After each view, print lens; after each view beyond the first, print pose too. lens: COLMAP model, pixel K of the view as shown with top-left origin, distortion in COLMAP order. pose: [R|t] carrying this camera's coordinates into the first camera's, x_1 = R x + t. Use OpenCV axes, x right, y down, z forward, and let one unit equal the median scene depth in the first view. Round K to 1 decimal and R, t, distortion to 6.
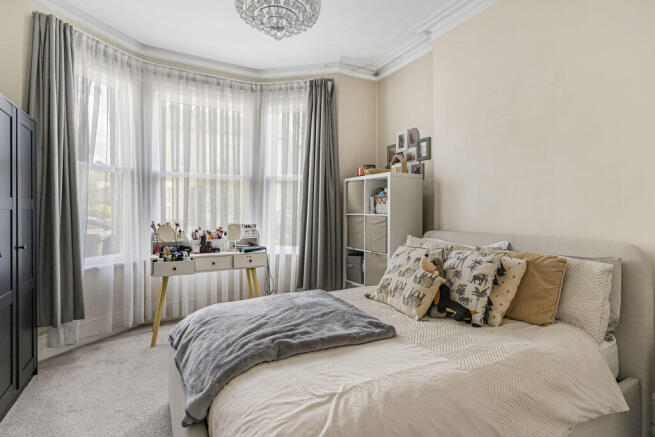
lens RADIAL K [[322.4, 0, 332.0], [0, 322.4, 214.4], [0, 0, 1]] dist [0.001459, -0.001041]
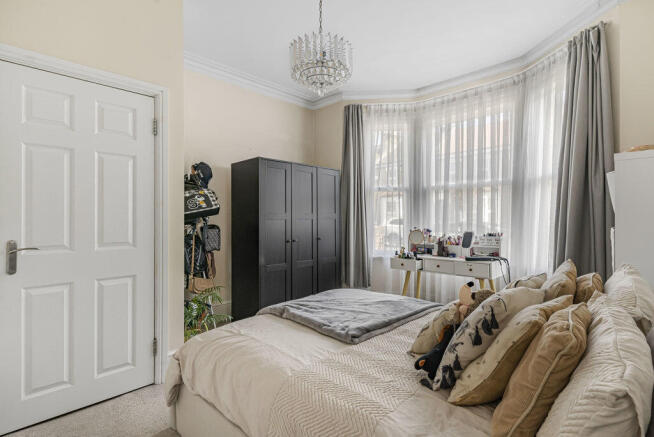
lens RADIAL K [[321.9, 0, 332.7], [0, 321.9, 219.2], [0, 0, 1]] dist [0.001459, -0.001041]
pose [[0.300232, 0.000639, -0.953866, 0.513753], [-0.000510, 1.000000, 0.000509, -0.009693], [0.953866, 0.000334, 0.300232, 0.282585]]
